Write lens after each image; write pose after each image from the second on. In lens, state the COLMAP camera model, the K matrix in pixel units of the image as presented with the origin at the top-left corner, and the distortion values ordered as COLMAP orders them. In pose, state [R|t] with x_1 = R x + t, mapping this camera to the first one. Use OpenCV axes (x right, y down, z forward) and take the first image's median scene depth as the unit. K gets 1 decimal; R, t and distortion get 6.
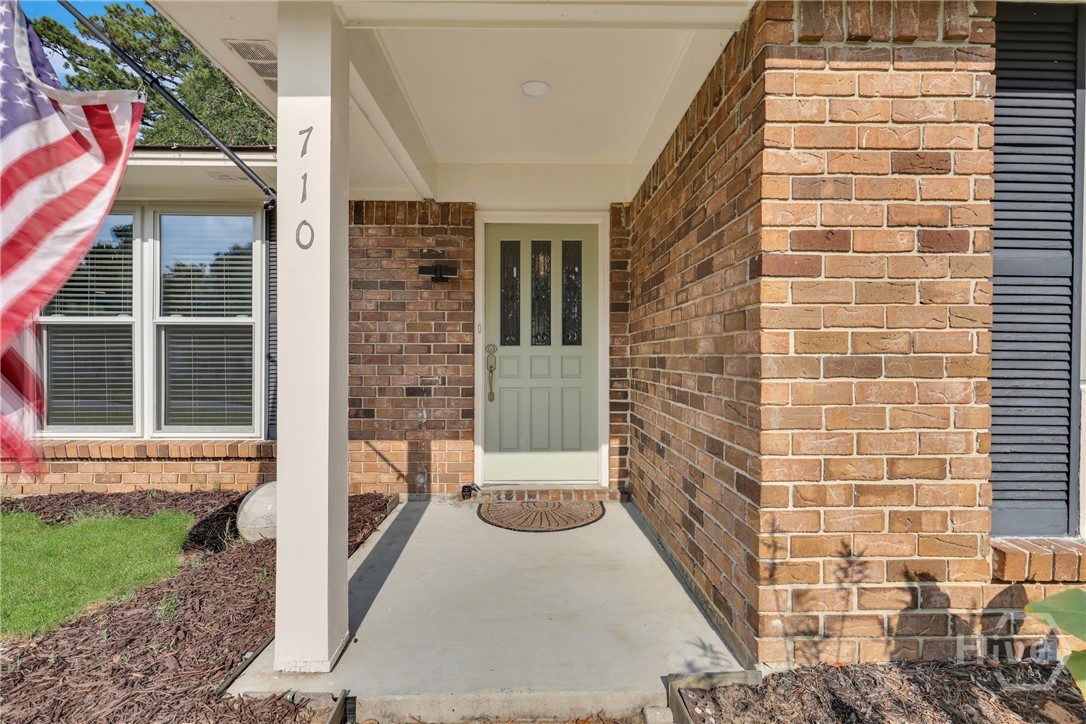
lens RADIAL K [[494.4, 0, 544.1], [0, 494.4, 356.8], [0, 0, 1]] dist [-0.000215, 0.000111]
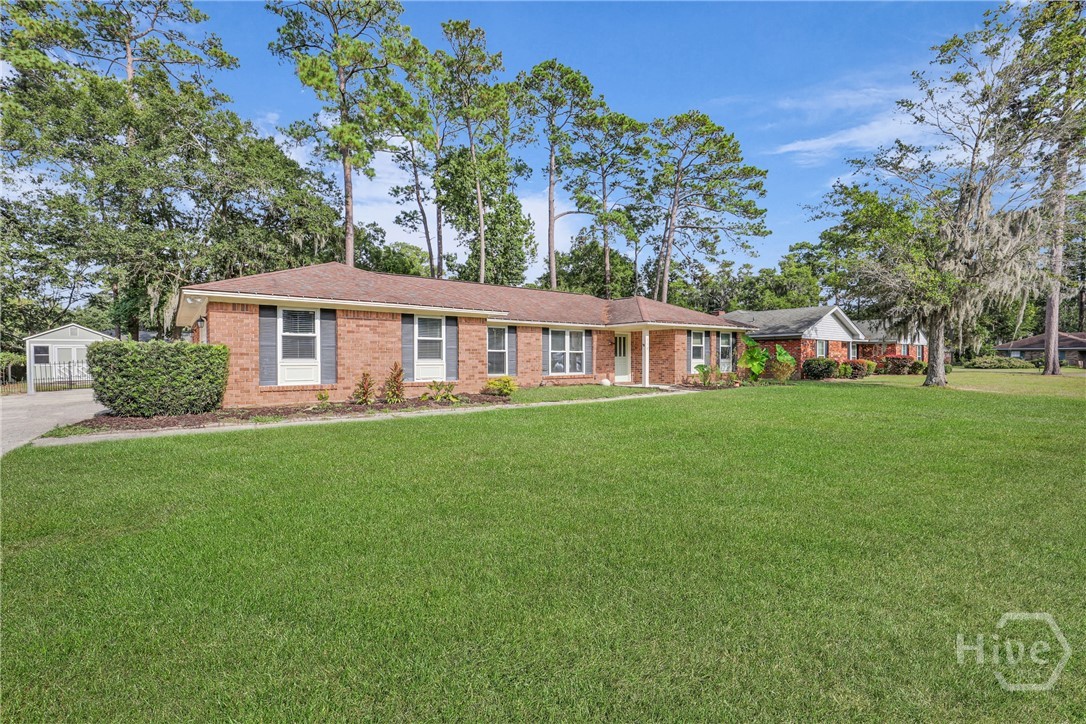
lens RADIAL K [[494.0, 0, 543.1], [0, 494.0, 363.3], [0, 0, 1]] dist [0.000038, -0.000024]
pose [[0.812605, -0.007087, 0.582771, -4.049449], [-0.001987, 0.999887, 0.014930, -0.030031], [-0.582811, -0.013291, 0.812499, -3.052954]]
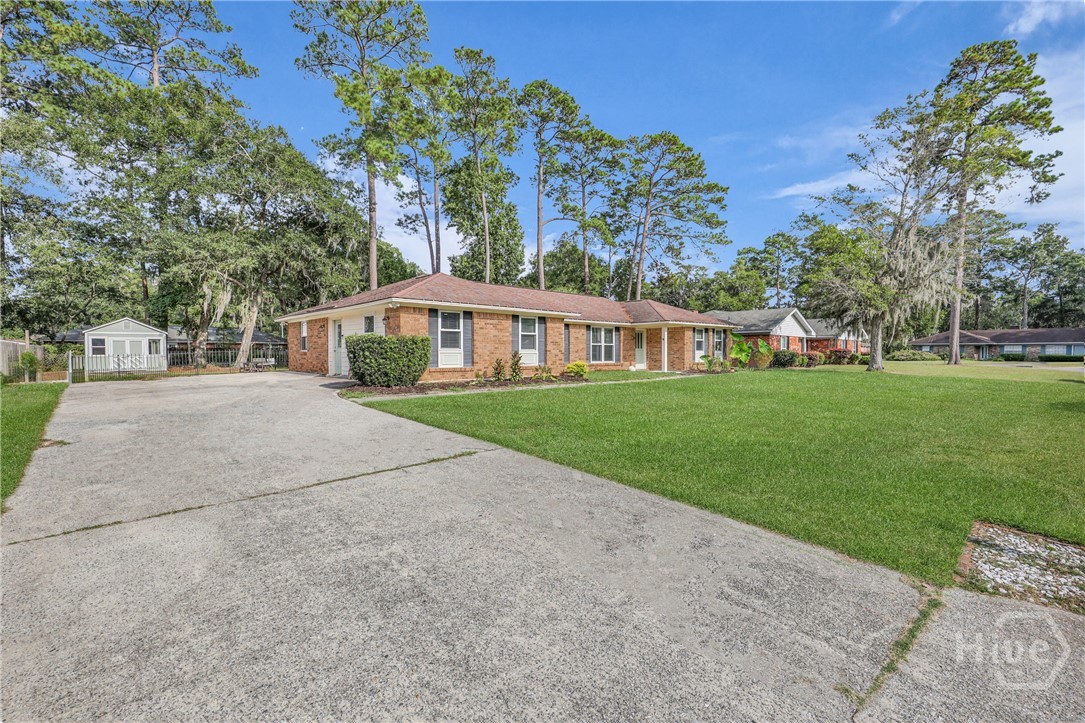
lens RADIAL K [[487.0, 0, 542.5], [0, 487.0, 361.5], [0, 0, 1]] dist [-0.000607, -0.000174]
pose [[0.750967, -0.012427, 0.660223, -5.640485], [-0.003195, 0.999743, 0.022451, 0.009399], [-0.660332, -0.018970, 0.750734, -3.268868]]
